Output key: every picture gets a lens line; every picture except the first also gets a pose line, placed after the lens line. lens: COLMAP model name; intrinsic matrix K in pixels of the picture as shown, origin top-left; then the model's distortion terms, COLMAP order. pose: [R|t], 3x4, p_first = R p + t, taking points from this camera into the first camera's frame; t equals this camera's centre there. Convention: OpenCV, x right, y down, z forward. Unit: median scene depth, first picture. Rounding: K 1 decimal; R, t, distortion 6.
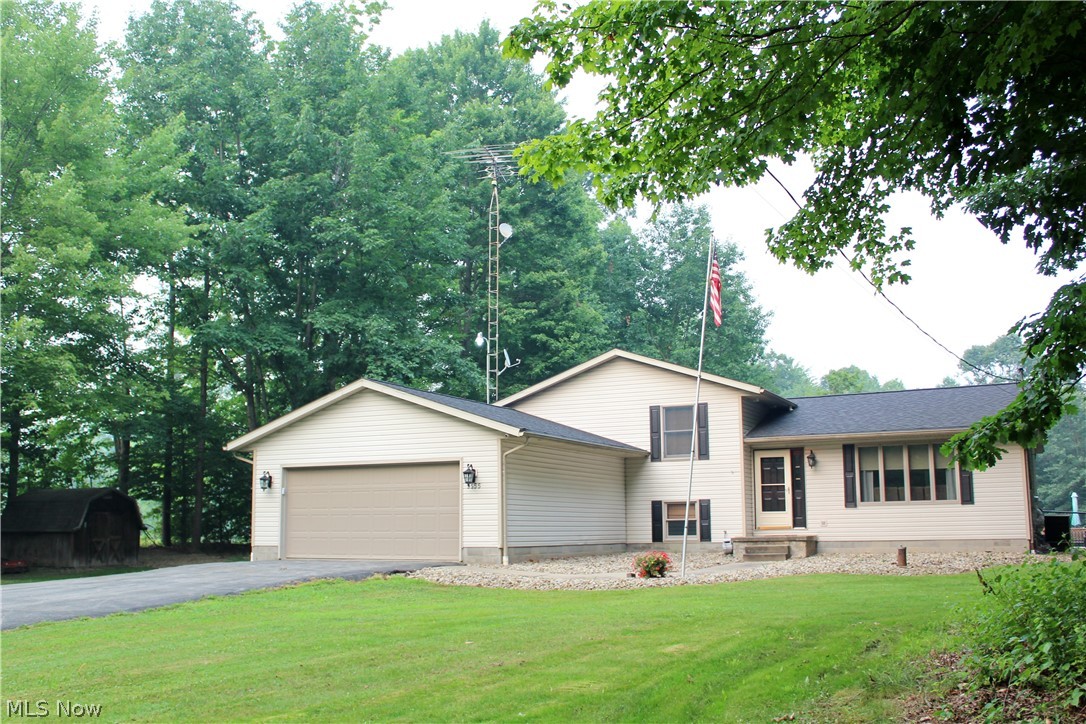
lens RADIAL K [[1148.2, 0, 543.0], [0, 1148.2, 362.0], [0, 0, 1]] dist [-0.071200, 0.003494]
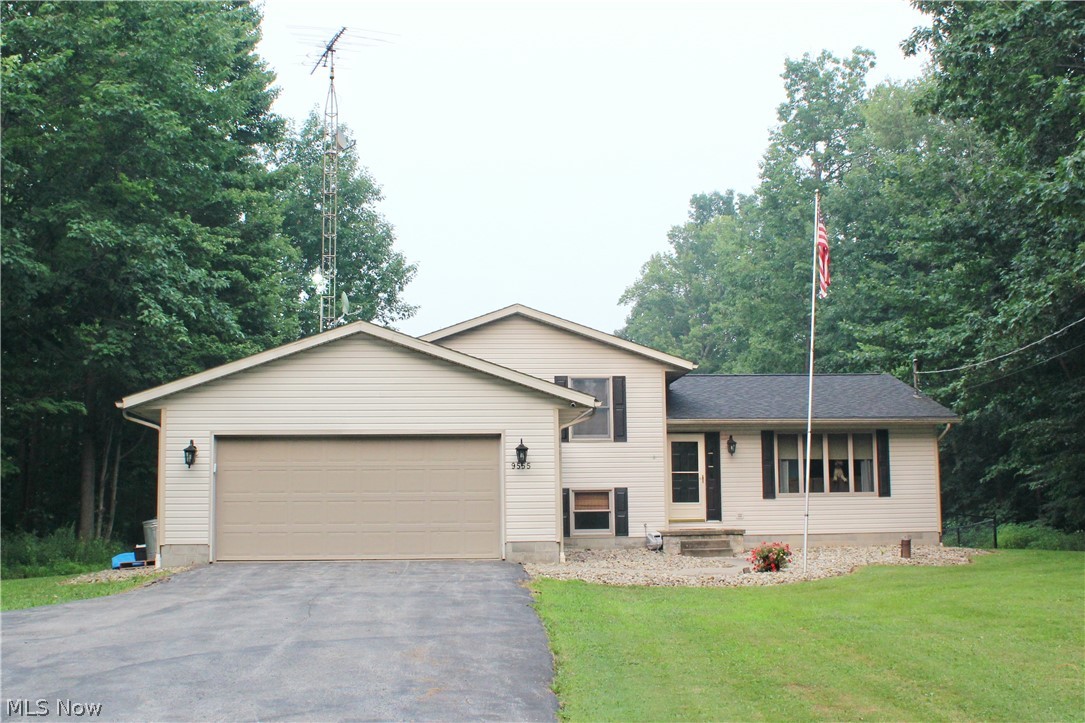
lens RADIAL K [[1436.8, 0, 542.5], [0, 1436.8, 361.5], [0, 0, 1]] dist [-0.057093, -0.004132]
pose [[0.834562, 0.061202, 0.547503, -0.522607], [-0.074980, 0.997181, 0.002823, 0.026871], [-0.545787, -0.043408, 0.836799, 0.131379]]
